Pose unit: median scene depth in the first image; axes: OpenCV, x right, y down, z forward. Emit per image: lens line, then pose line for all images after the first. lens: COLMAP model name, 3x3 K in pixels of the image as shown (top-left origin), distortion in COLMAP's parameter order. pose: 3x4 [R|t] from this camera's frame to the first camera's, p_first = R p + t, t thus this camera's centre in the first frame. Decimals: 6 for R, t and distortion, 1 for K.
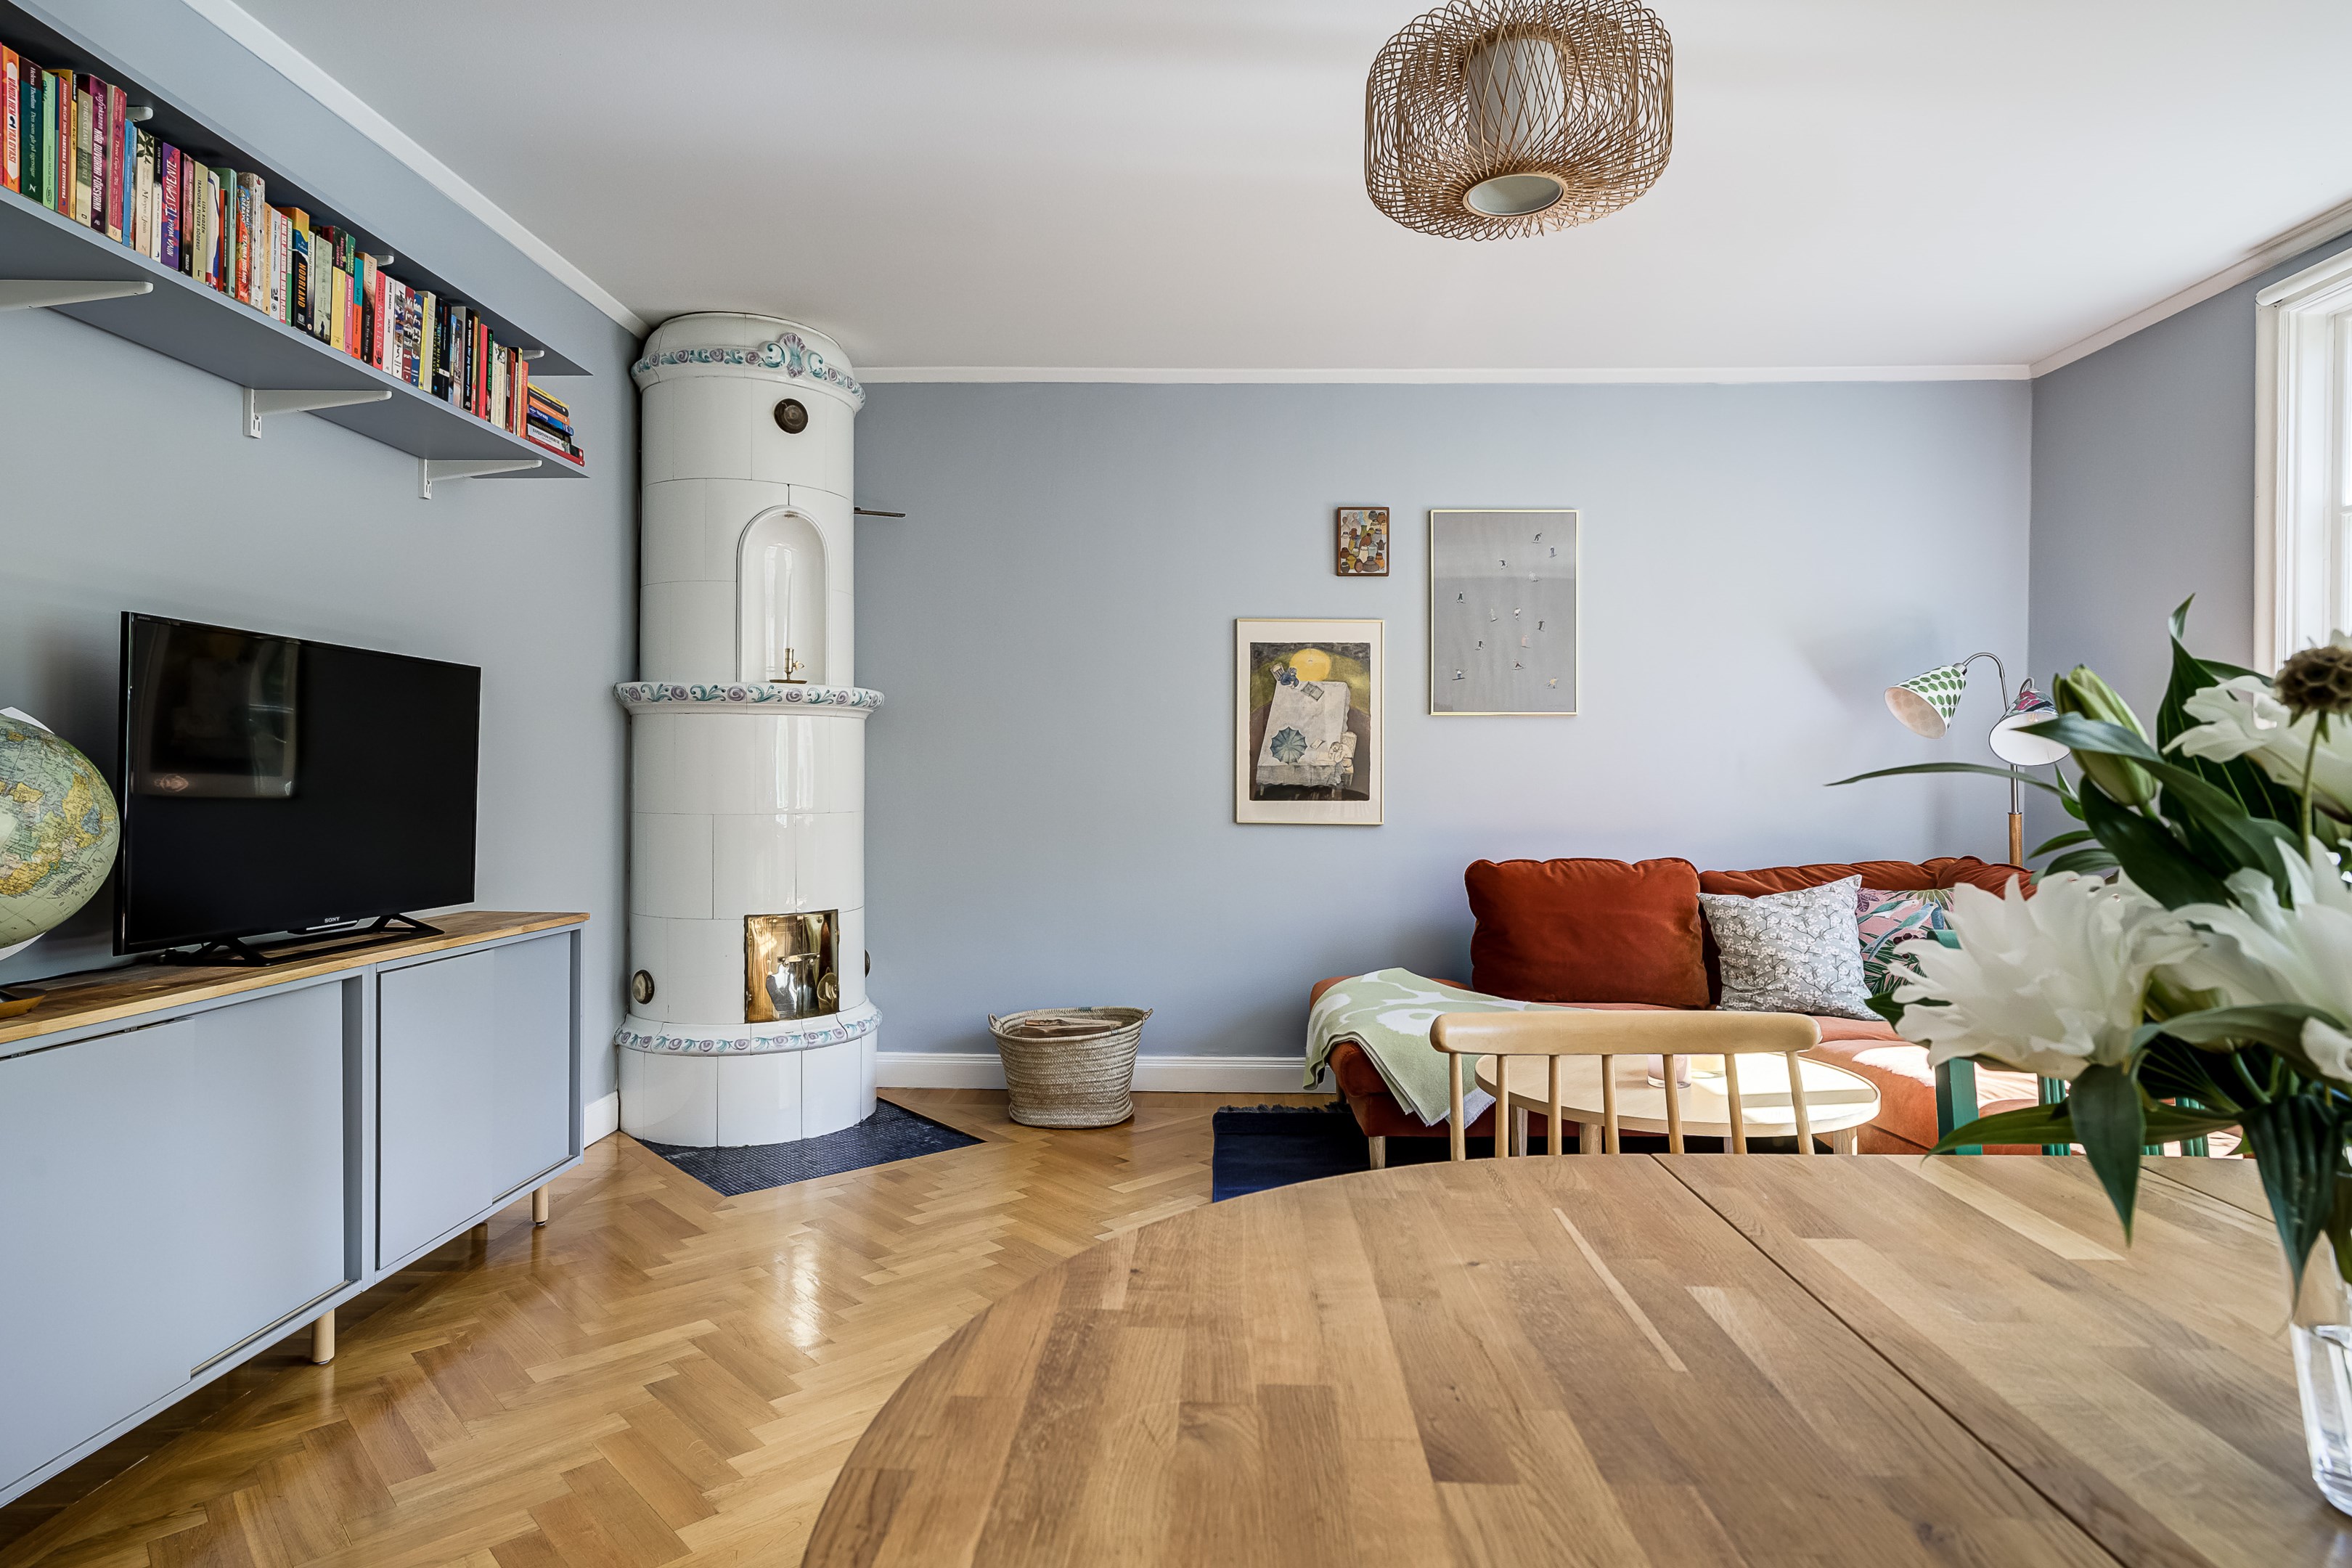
lens RADIAL K [[1274.6, 0, 1176.0], [0, 1274.6, 784.0], [0, 0, 1]] dist [-0.038601, 0.023263]
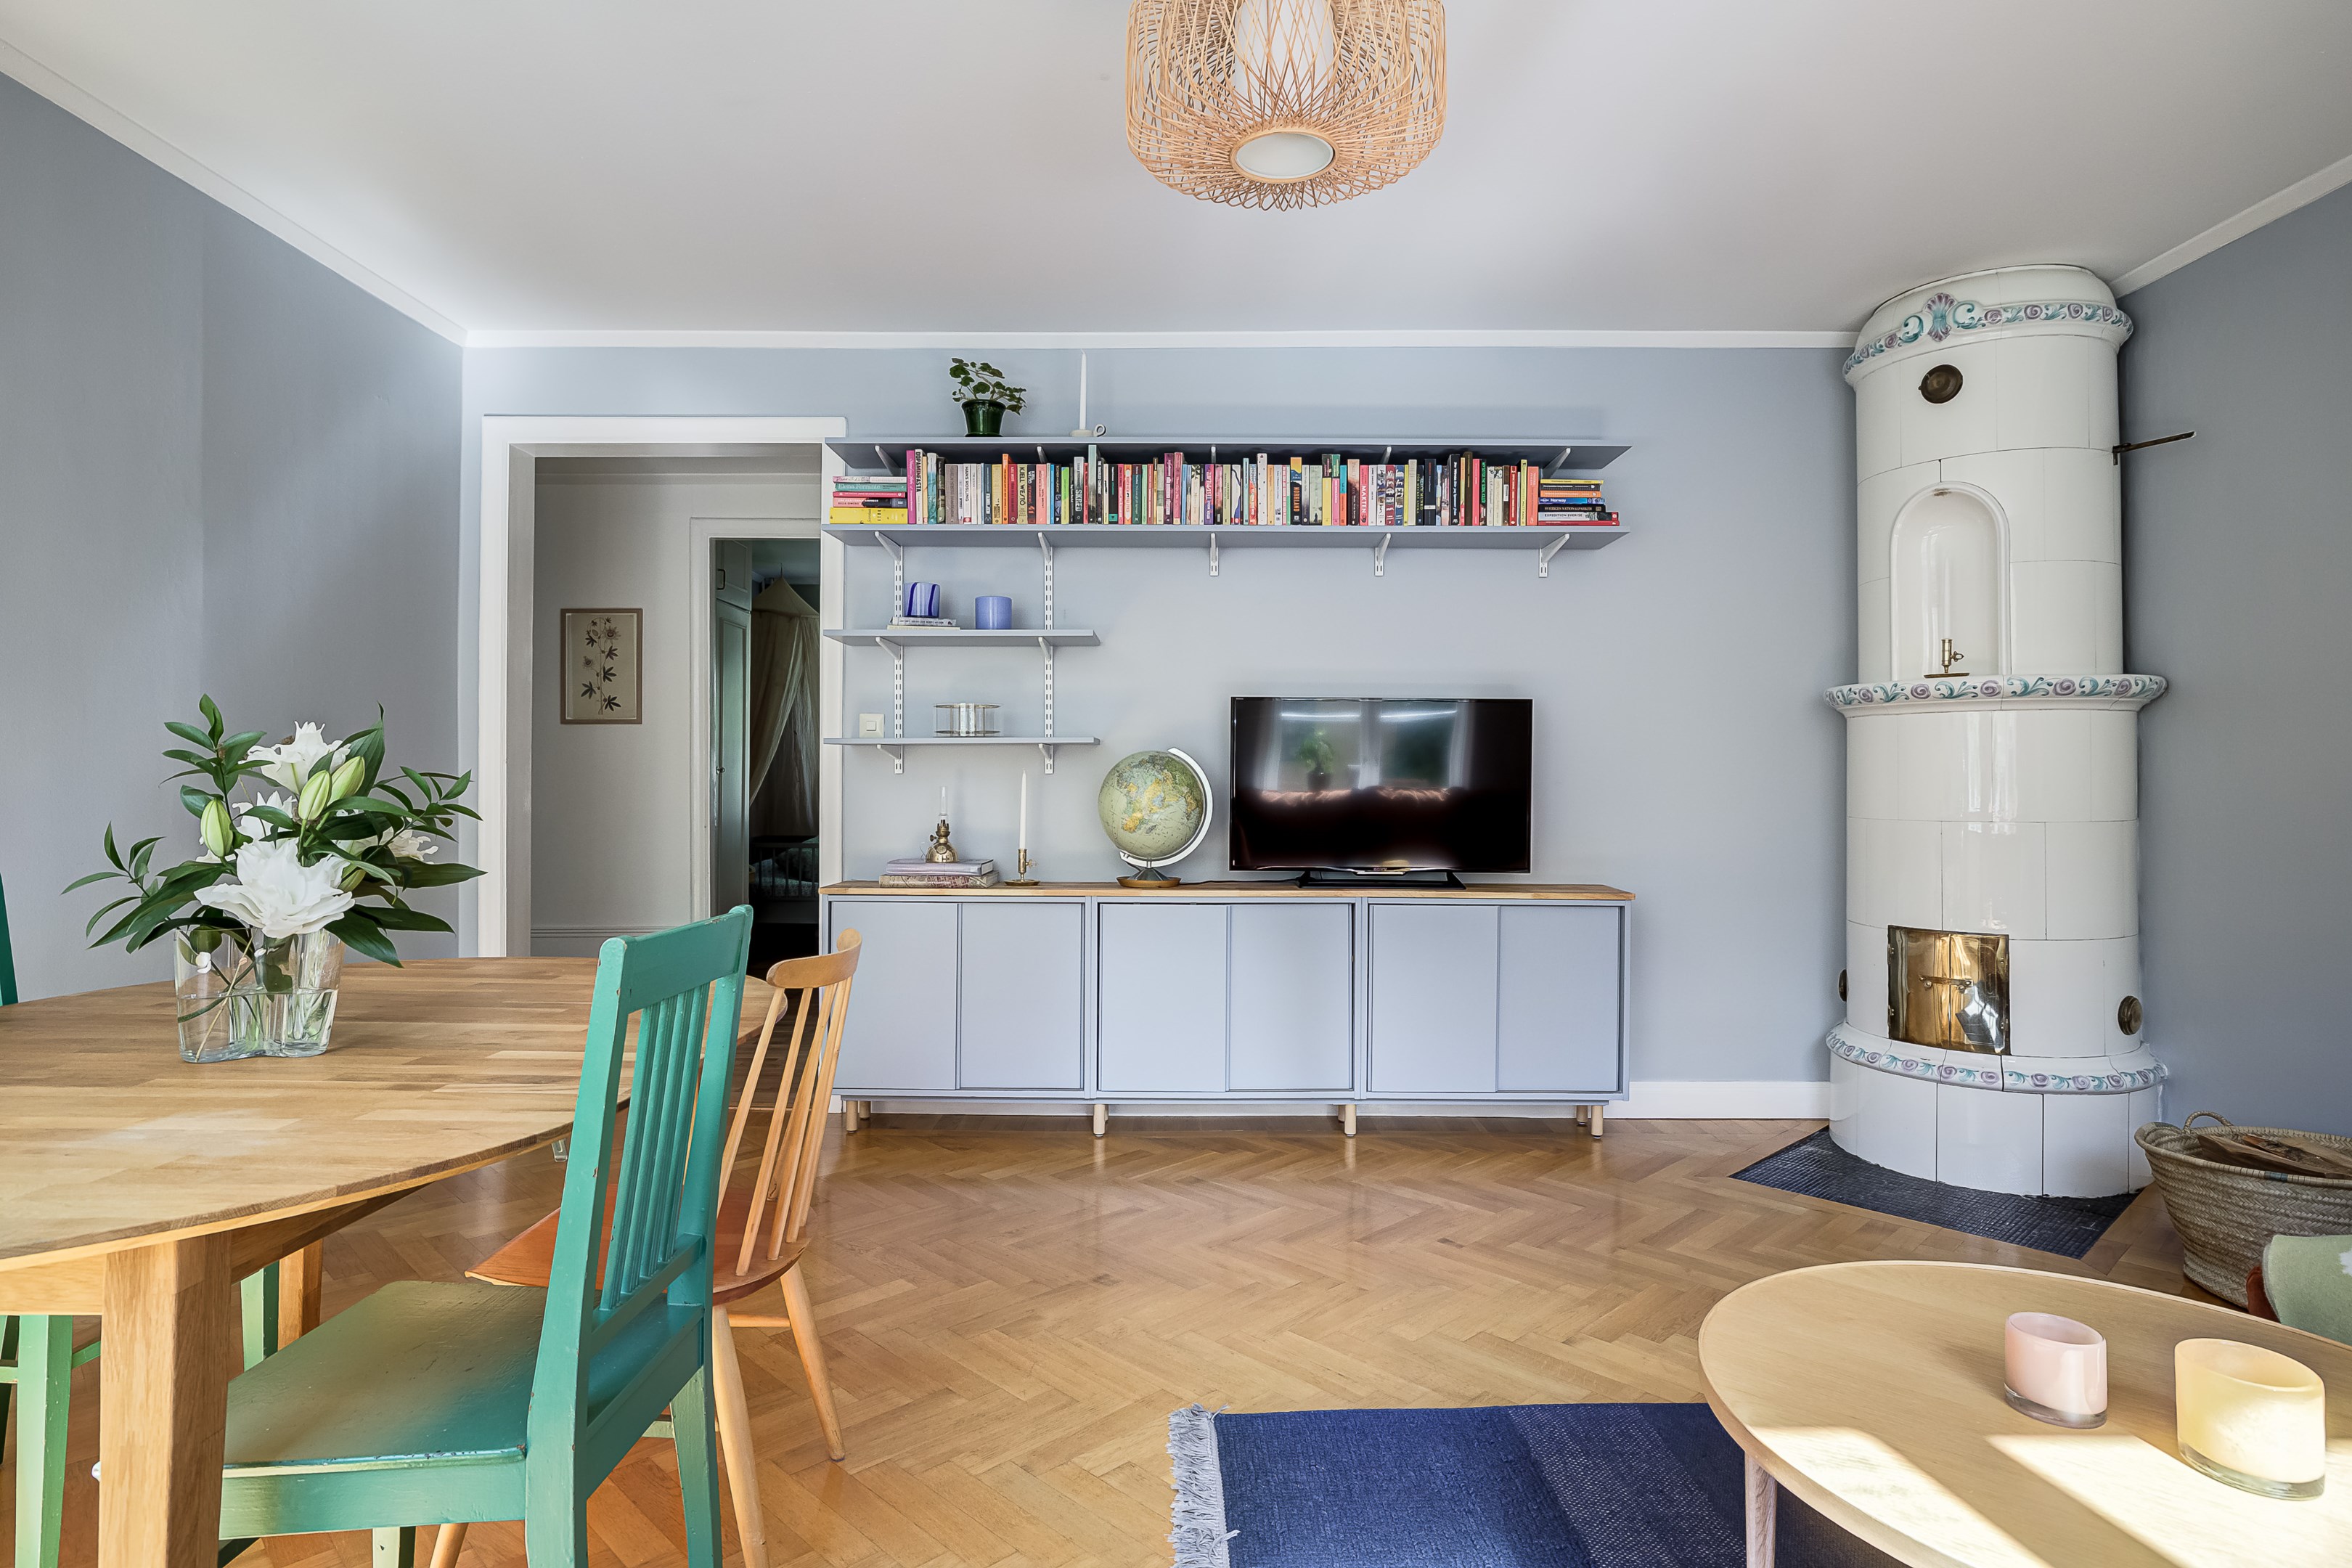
lens RADIAL K [[1253.8, 0, 1176.0], [0, 1253.8, 784.0], [0, 0, 1]] dist [-0.044366, 0.022554]
pose [[0.024999, 0.000873, -0.999687, 0.820743], [-0.006458, 0.999979, 0.000712, -0.000559], [0.999667, 0.006438, 0.025004, 0.622989]]
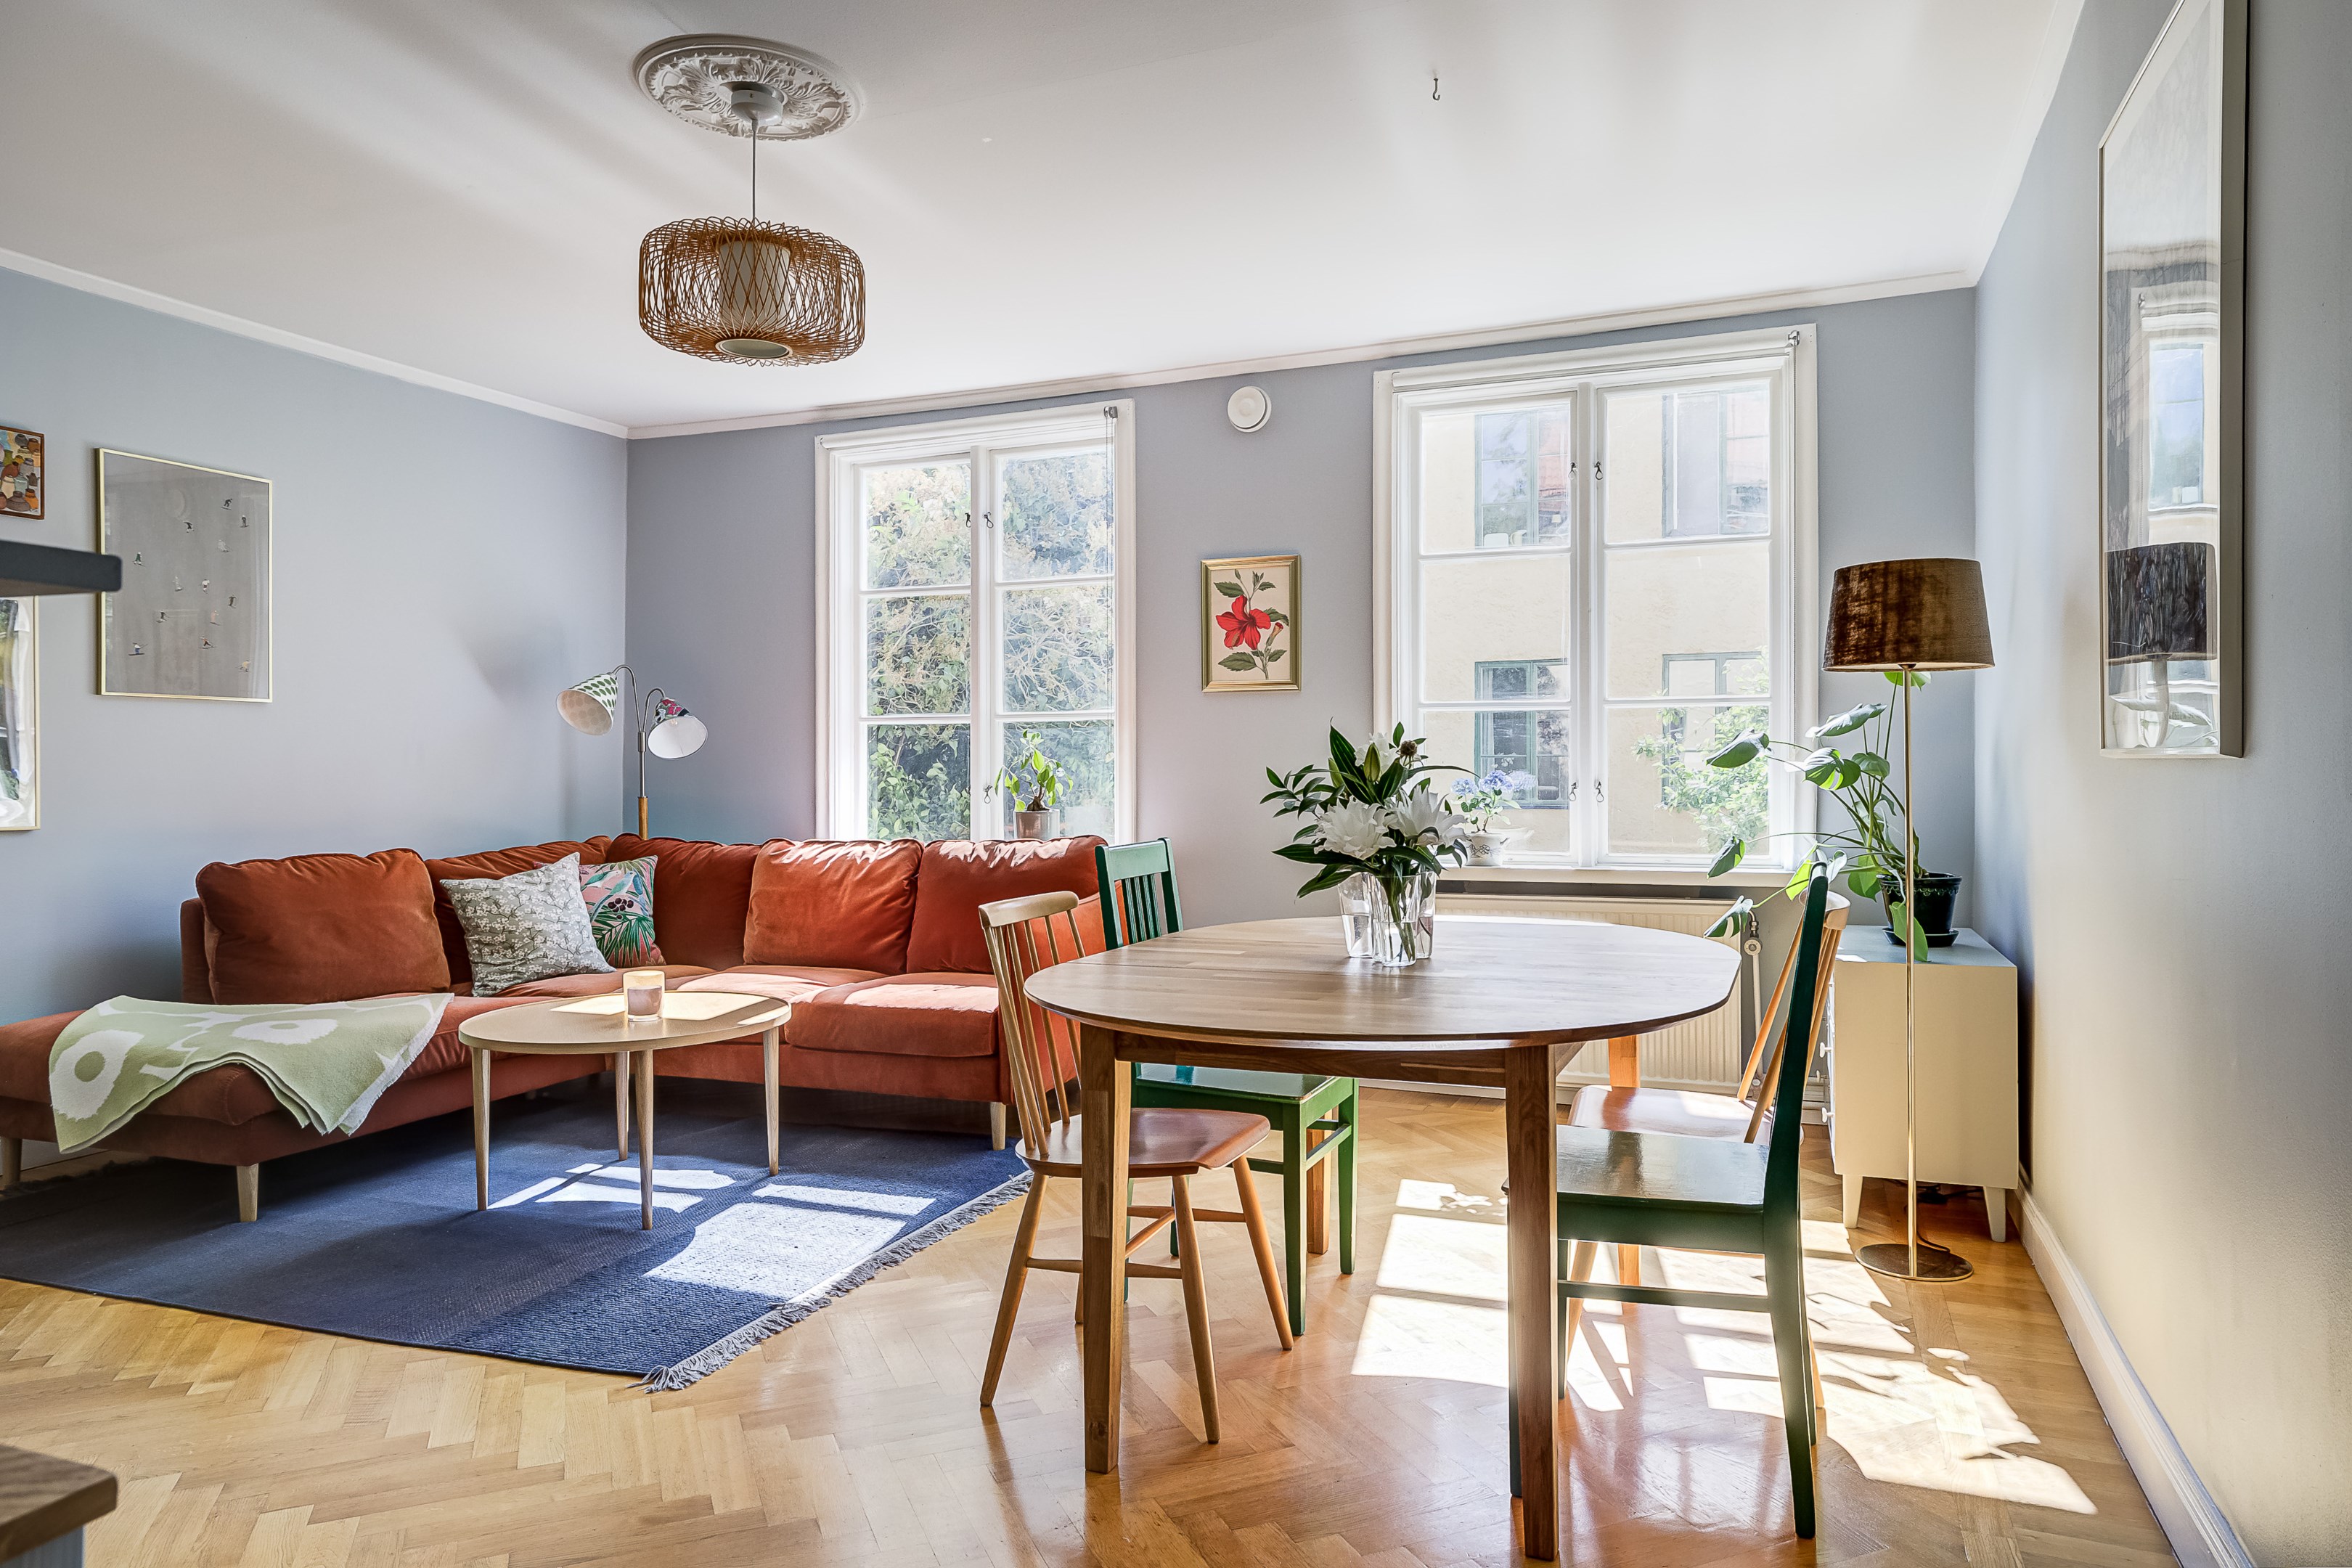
lens RADIAL K [[1569.6, 0, 1176.0], [0, 1569.6, 784.0], [0, 0, 1]] dist [-0.000573, -0.000159]
pose [[0.338163, -0.015296, 0.940963, -0.862645], [0.003472, 0.999881, 0.015006, -0.015166], [-0.941081, -0.001807, 0.338176, -0.013489]]
